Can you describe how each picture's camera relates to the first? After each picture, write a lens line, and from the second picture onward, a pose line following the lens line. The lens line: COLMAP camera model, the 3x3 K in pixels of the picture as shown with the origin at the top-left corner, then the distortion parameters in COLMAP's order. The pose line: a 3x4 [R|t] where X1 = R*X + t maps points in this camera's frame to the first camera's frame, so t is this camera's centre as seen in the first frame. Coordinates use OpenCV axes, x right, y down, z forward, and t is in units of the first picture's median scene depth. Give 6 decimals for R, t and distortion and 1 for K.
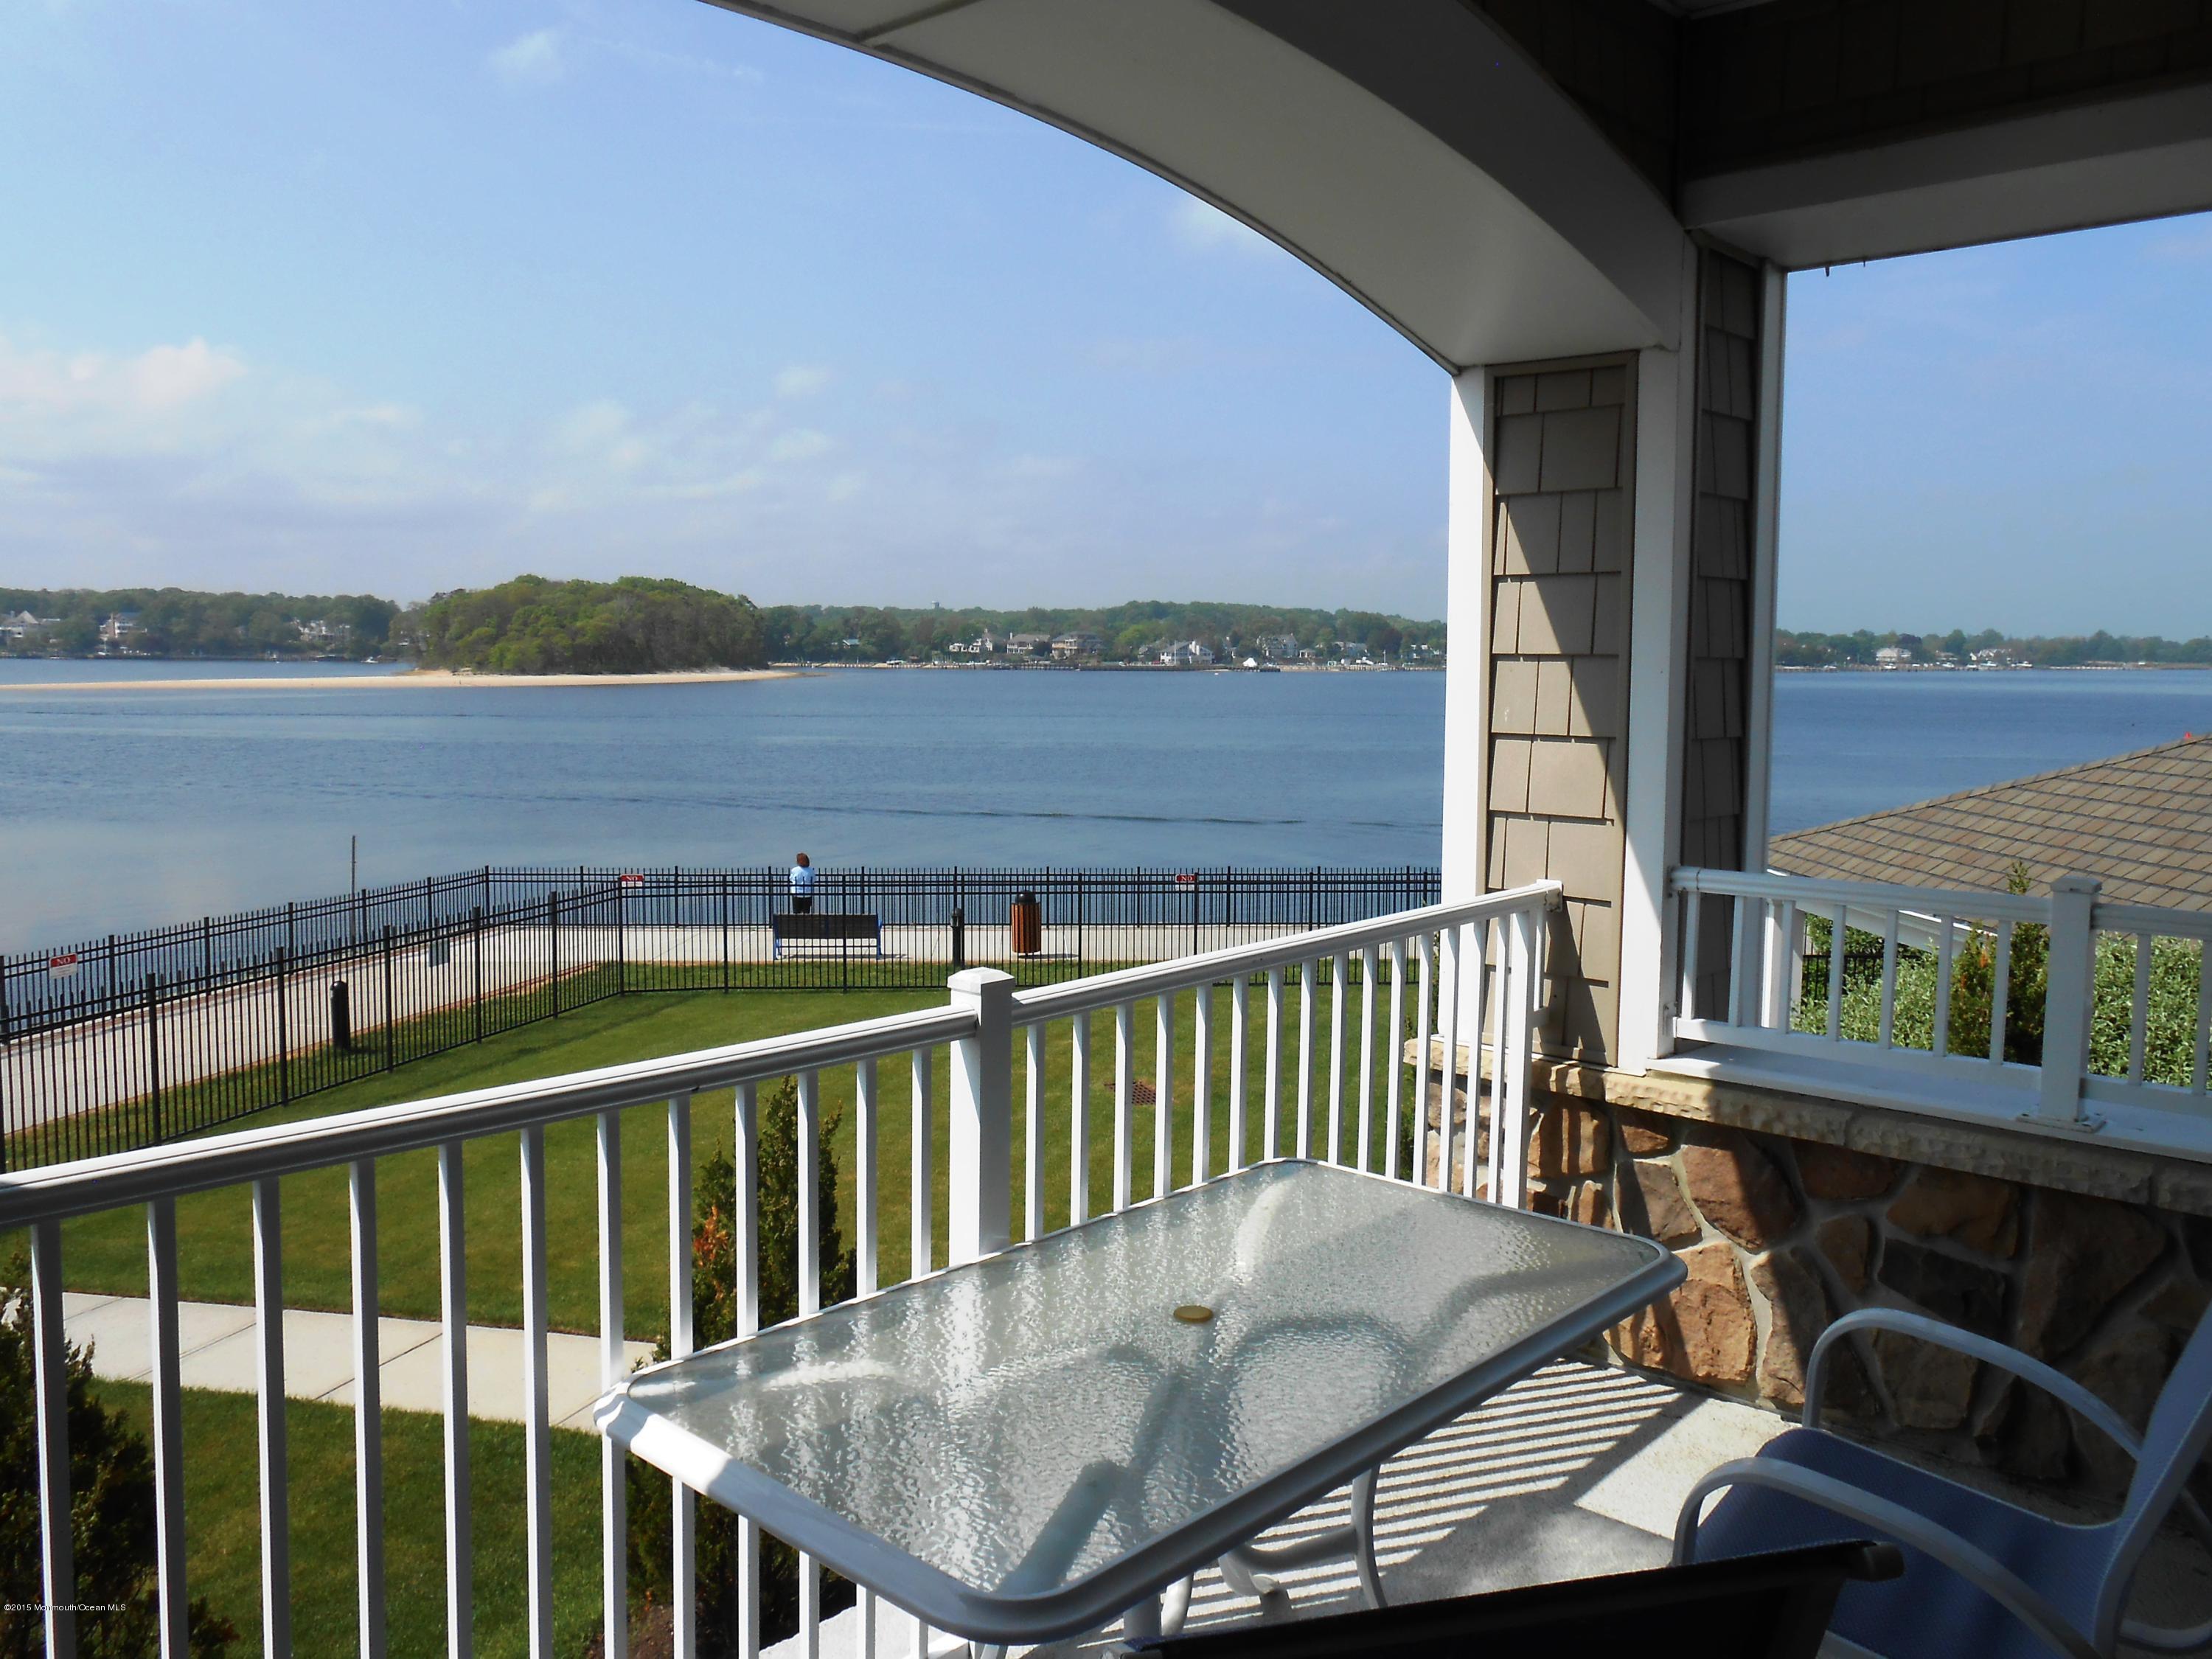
lens RADIAL K [[1714.7, 0, 1106.0], [0, 1714.7, 829.5], [0, 0, 1]] dist [-0.031514, 0.047305]
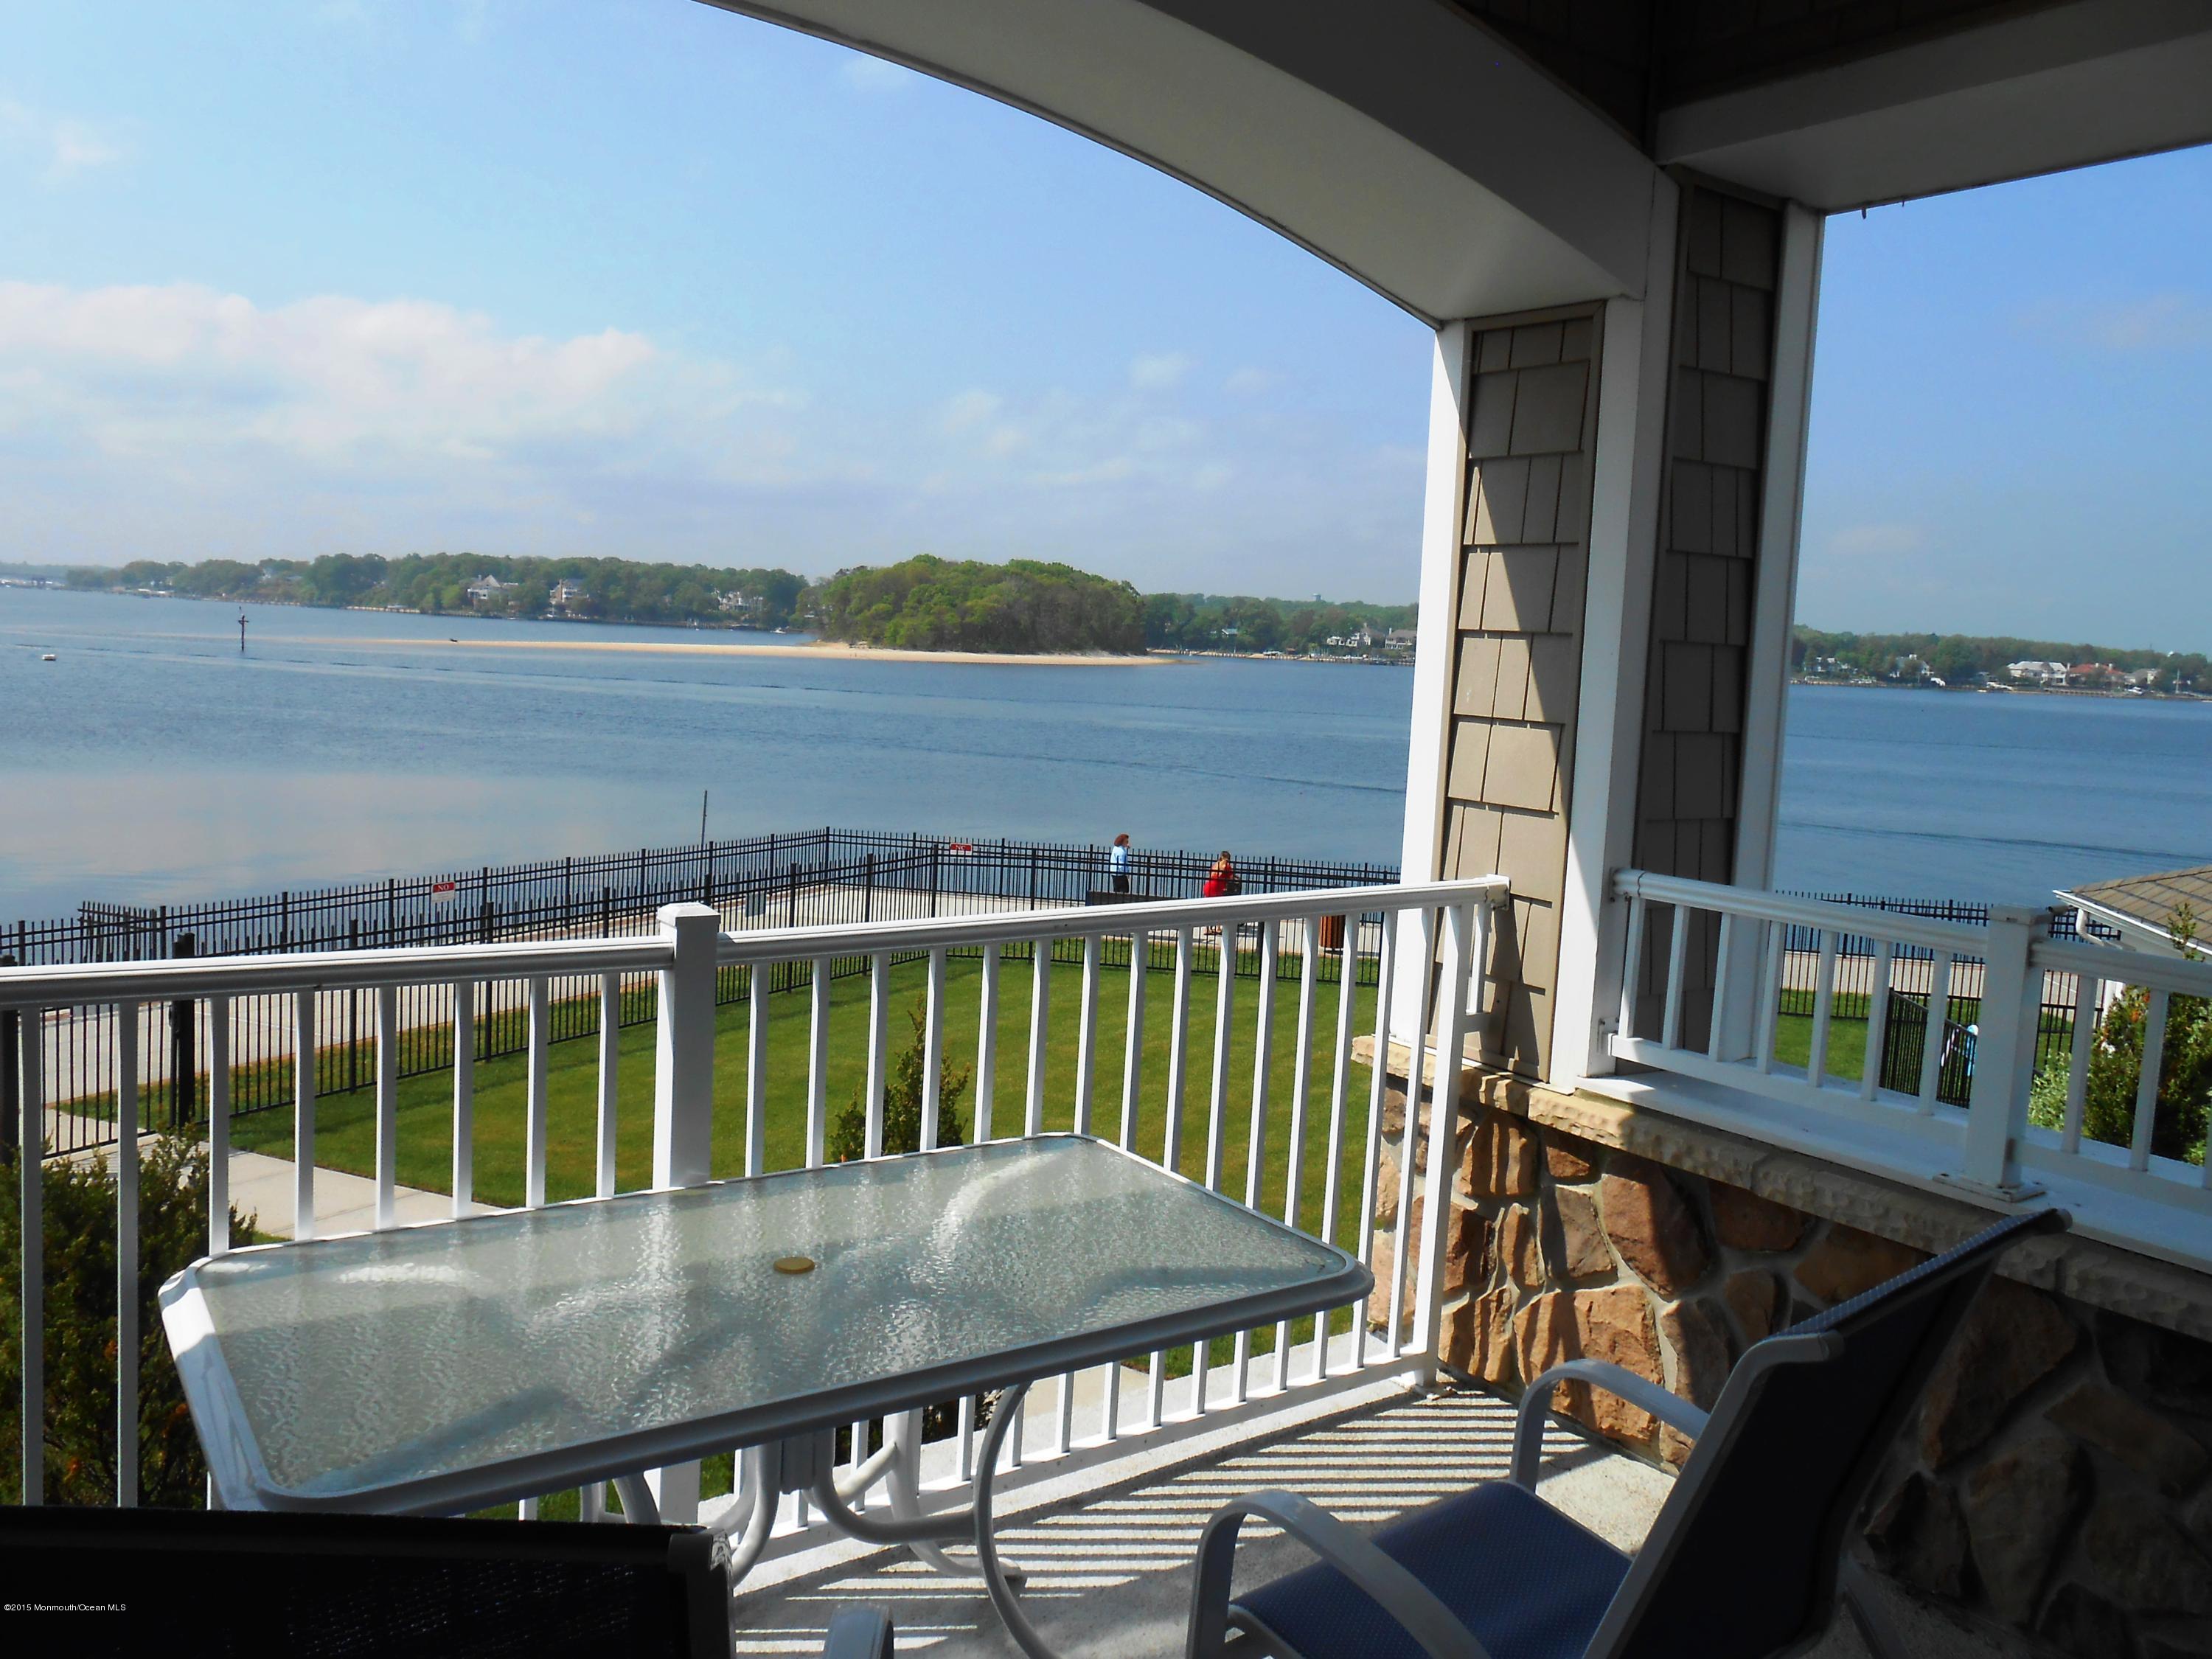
lens RADIAL K [[1714.7, 0, 1106.0], [0, 1714.7, 829.5], [0, 0, 1]] dist [-0.031514, 0.047305]
pose [[0.974584, 0.062214, -0.215210, 0.247785], [-0.061247, 0.998060, 0.011165, 0.007226], [0.215487, 0.002300, 0.976504, 0.050204]]
